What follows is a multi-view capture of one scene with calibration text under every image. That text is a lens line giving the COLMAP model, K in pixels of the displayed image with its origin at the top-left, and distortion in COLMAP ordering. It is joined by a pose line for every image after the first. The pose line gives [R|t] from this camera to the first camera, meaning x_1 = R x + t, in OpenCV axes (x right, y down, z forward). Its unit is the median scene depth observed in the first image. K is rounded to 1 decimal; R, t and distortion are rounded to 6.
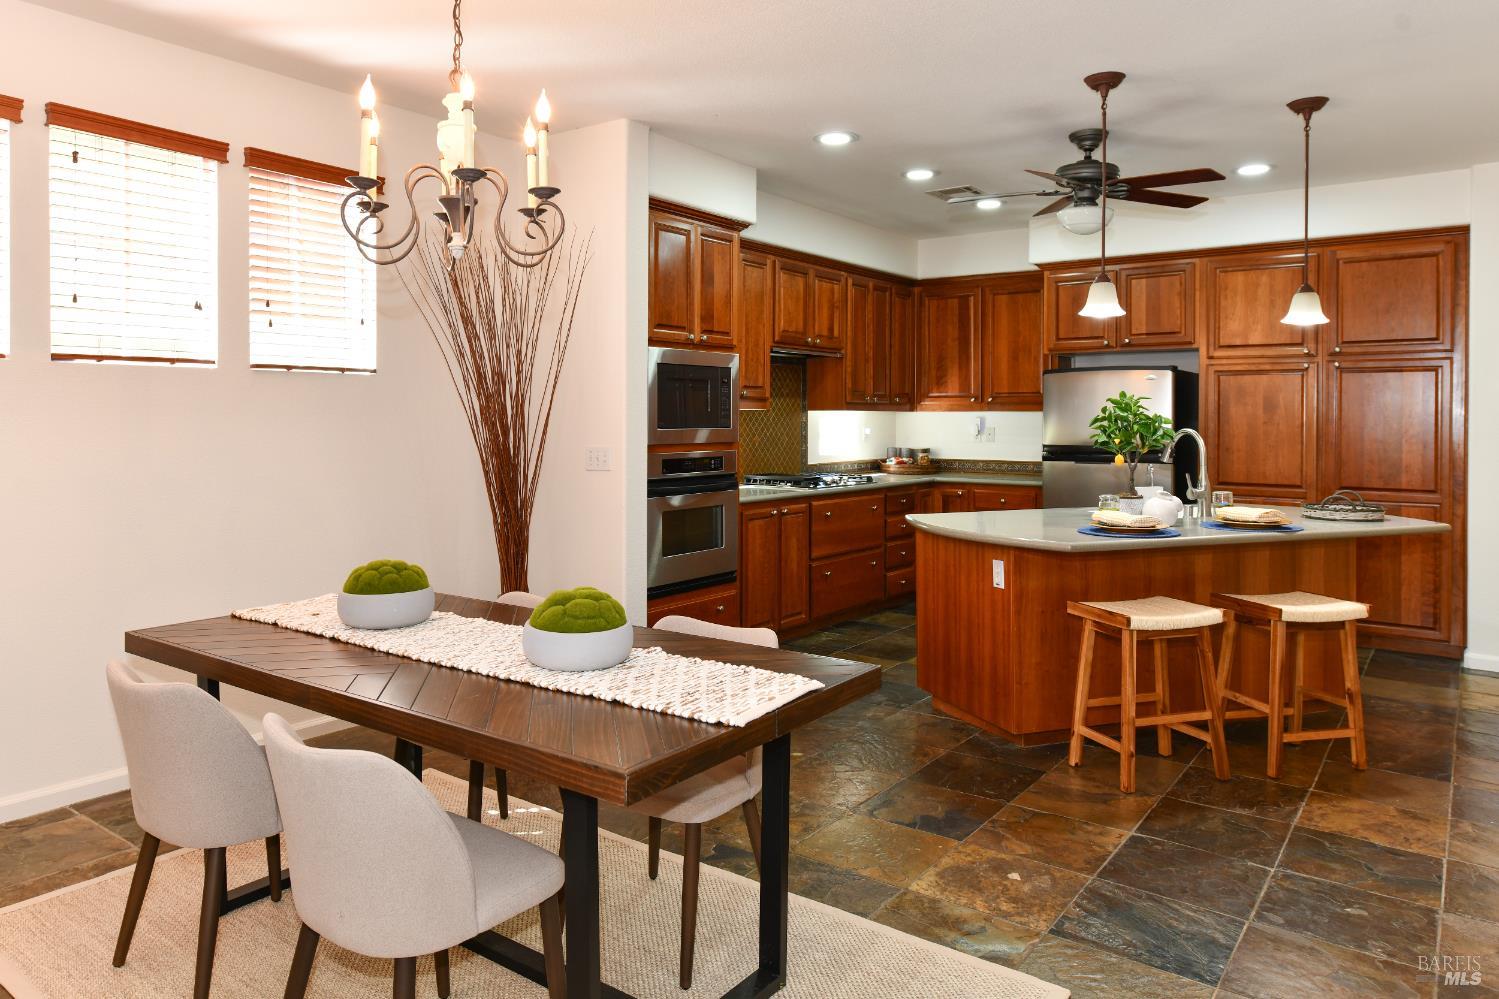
lens RADIAL K [[991.3, 0, 718.0], [0, 991.3, 419.7], [0, 0, 1]] dist [0.001443, 0.000337]
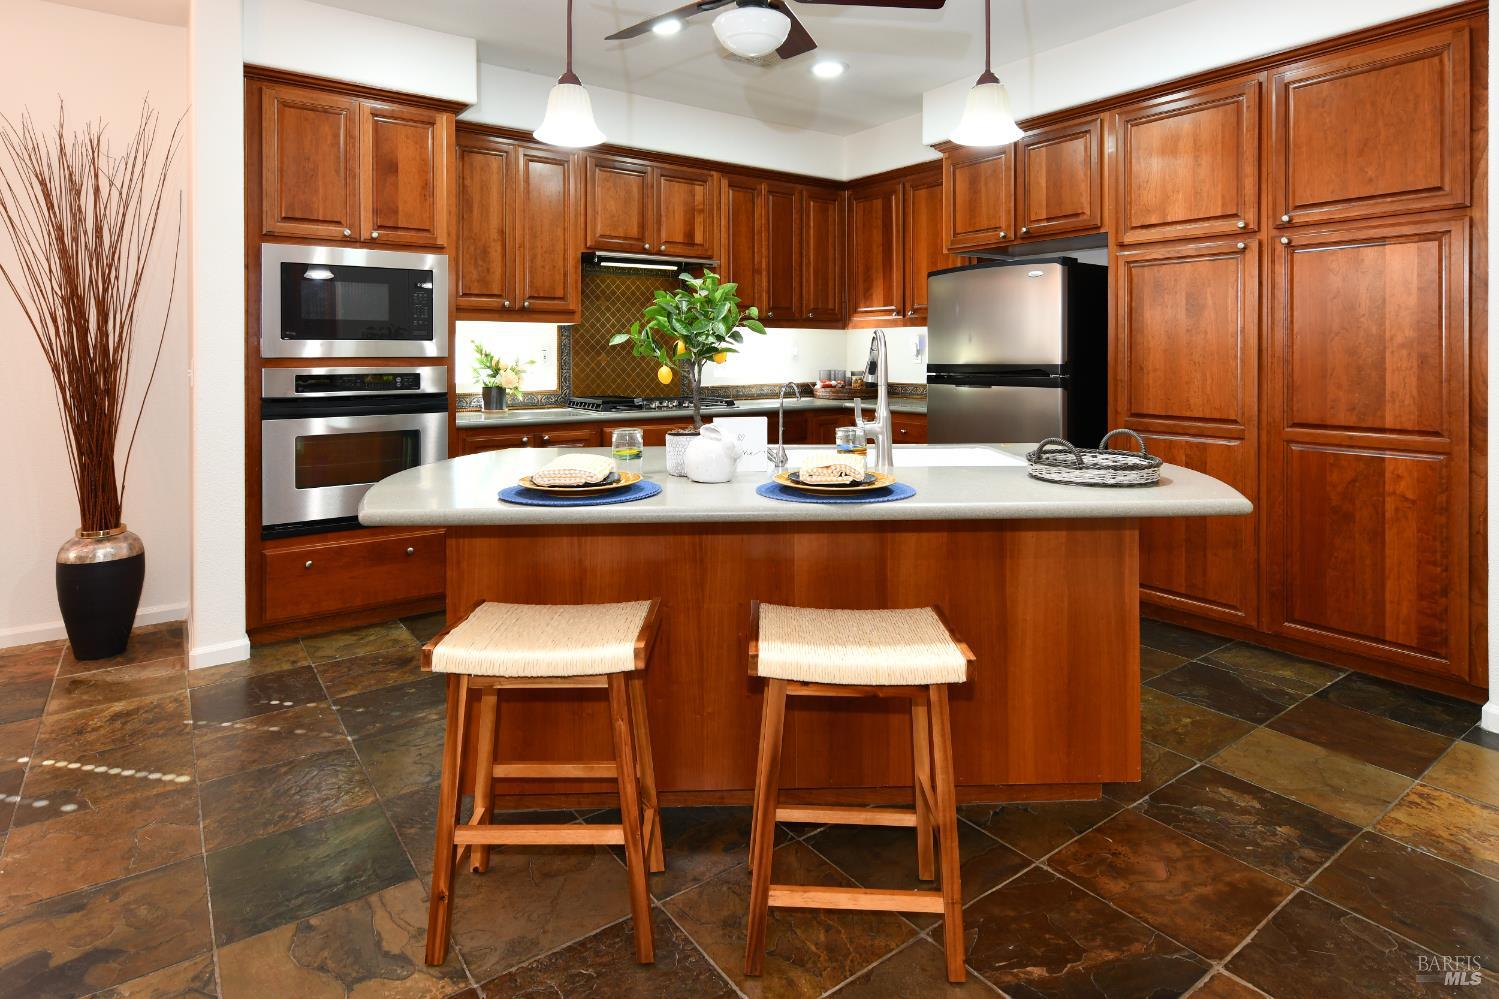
lens RADIAL K [[805.1, 0, 744.0], [0, 805.1, 353.8], [0, 0, 1]] dist [0.002445, 0.000403]
pose [[0.957087, -0.004301, -0.289770, 0.431487], [0.003746, 0.999990, -0.002471, 0.020779], [0.289778, 0.001280, 0.957093, 0.371479]]
